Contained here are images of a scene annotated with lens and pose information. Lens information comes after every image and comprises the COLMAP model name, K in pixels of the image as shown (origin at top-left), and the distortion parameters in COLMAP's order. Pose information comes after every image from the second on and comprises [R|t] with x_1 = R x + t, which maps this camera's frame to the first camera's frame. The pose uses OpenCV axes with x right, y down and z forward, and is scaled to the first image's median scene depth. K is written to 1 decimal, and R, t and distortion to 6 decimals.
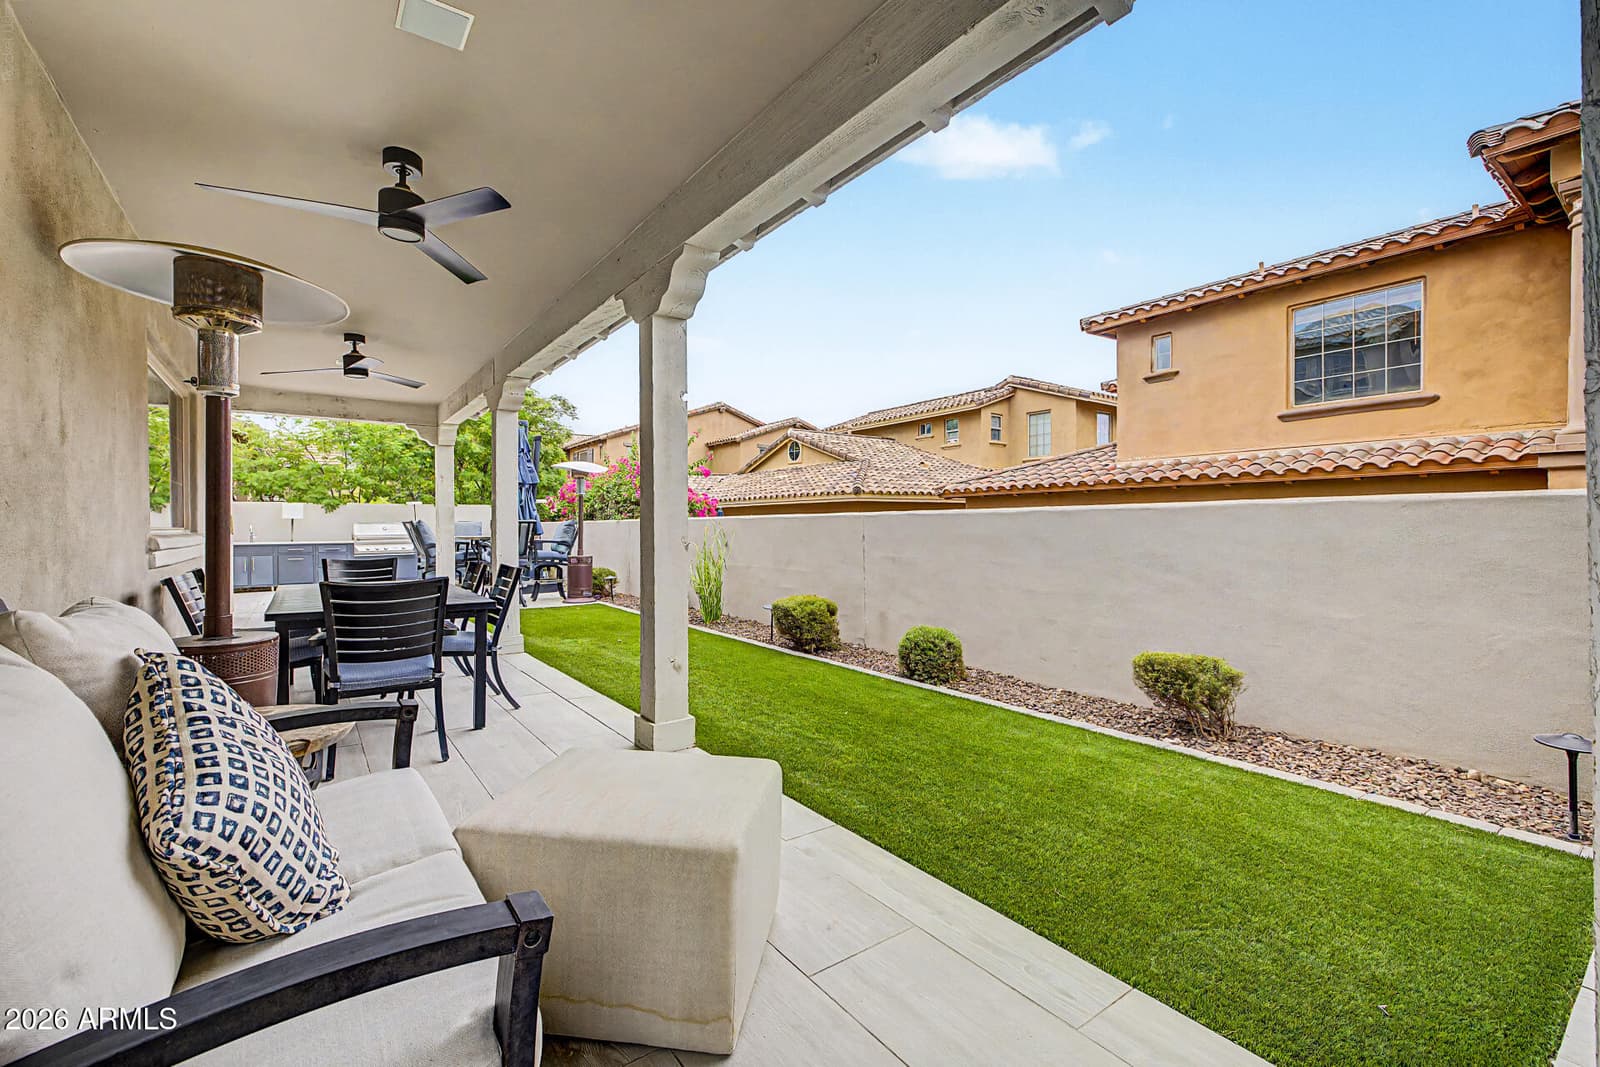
lens RADIAL K [[682.9, 0, 795.8], [0, 682.9, 531.3], [0, 0, 1]] dist [-0.000897, -0.000228]
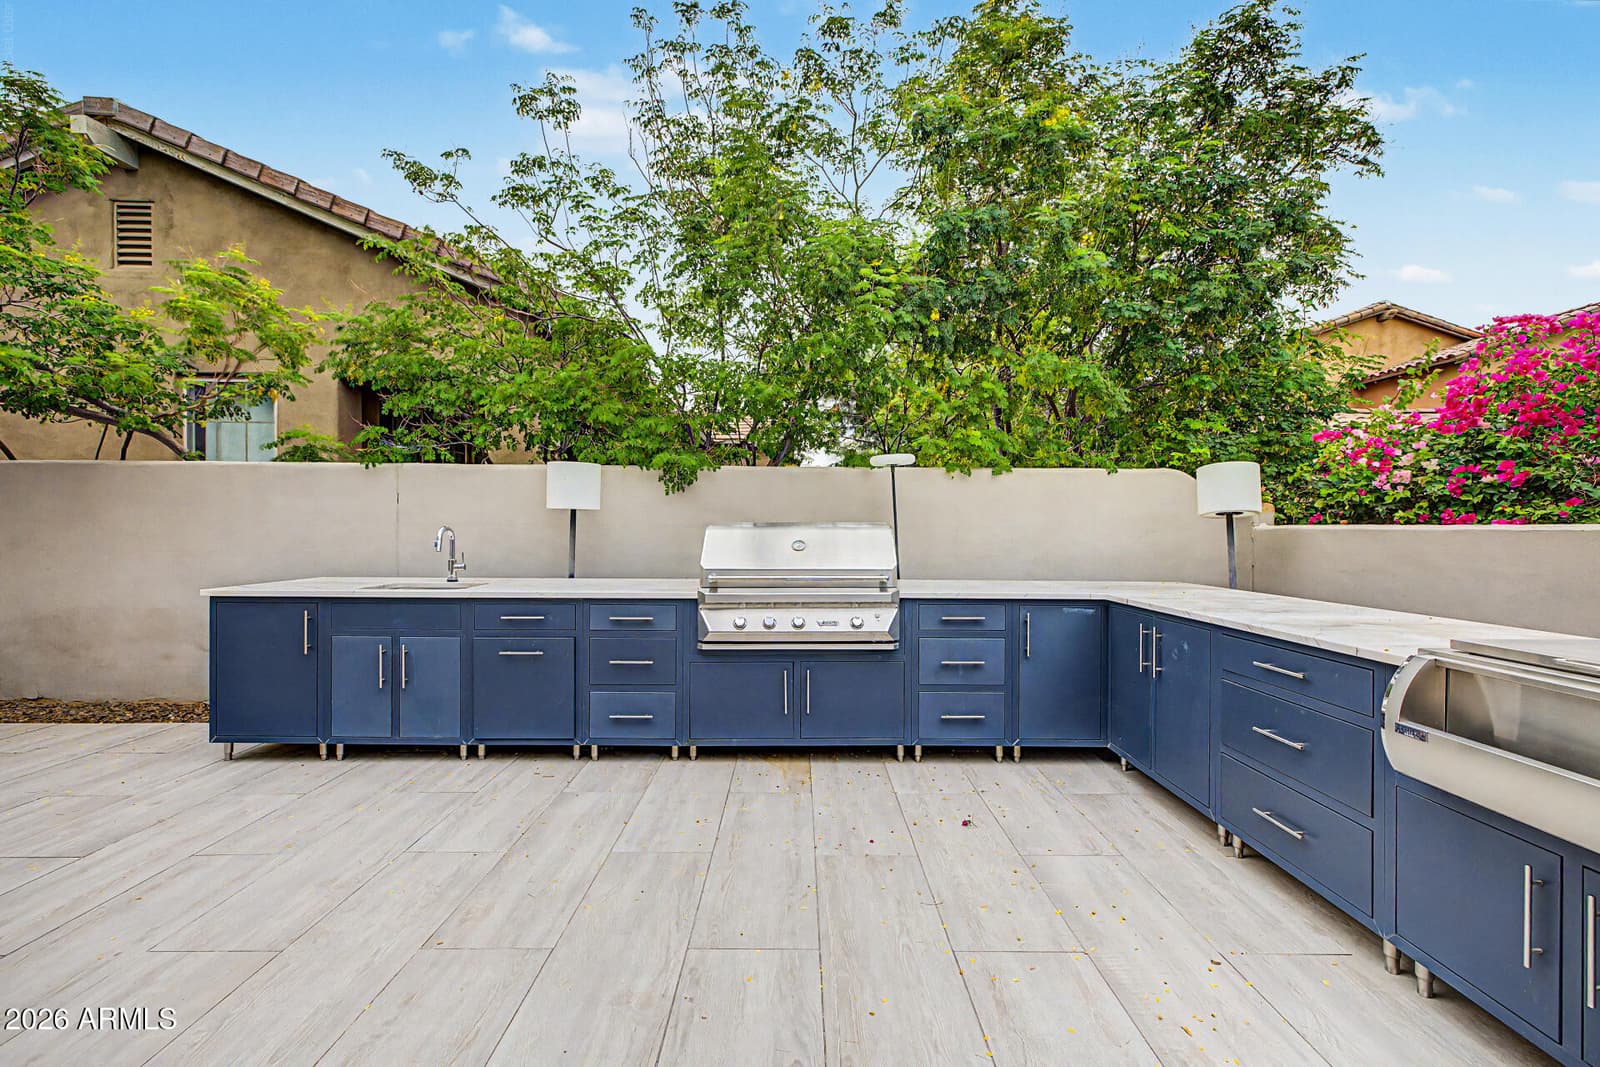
lens RADIAL K [[682.9, 0, 800.5], [0, 682.9, 530.3], [0, 0, 1]] dist [-0.000897, -0.000228]
pose [[0.807330, 0.005476, -0.590075, -0.240567], [-0.007535, 0.999971, -0.001028, -0.004993], [0.590052, 0.005276, 0.807348, 0.423361]]
